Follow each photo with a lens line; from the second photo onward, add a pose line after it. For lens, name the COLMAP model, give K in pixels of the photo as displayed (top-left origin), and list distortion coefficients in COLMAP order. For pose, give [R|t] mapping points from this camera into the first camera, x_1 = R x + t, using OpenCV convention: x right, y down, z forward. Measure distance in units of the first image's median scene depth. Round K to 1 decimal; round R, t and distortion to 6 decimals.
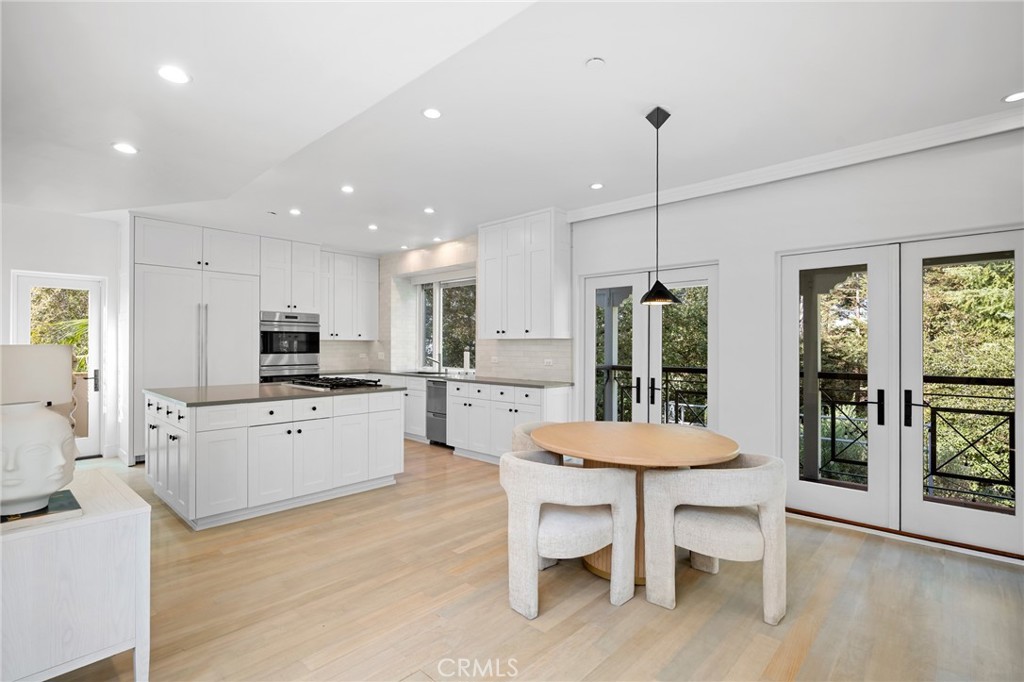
lens RADIAL K [[457.9, 0, 506.0], [0, 457.9, 347.3], [0, 0, 1]] dist [-0.002438, 0.000701]
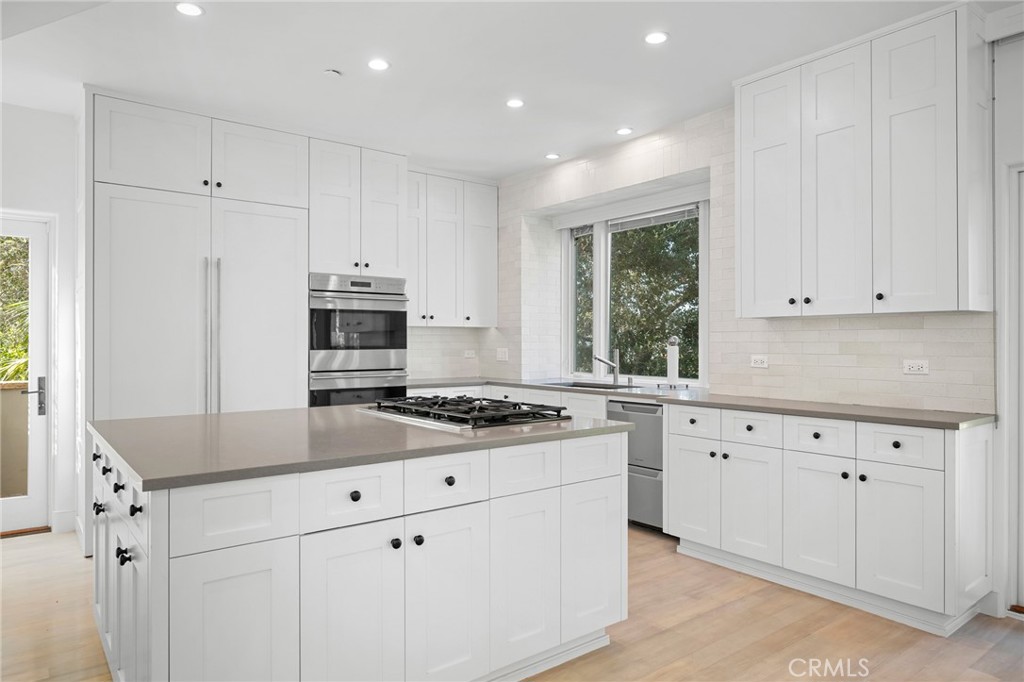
lens RADIAL K [[622.8, 0, 516.3], [0, 622.8, 345.4], [0, 0, 1]] dist [-0.000906, 0.003535]
pose [[0.988274, -0.001806, -0.152681, -0.163747], [0.002043, 0.999997, 0.001394, 0.008139], [0.152678, -0.001690, 0.988274, 0.275337]]
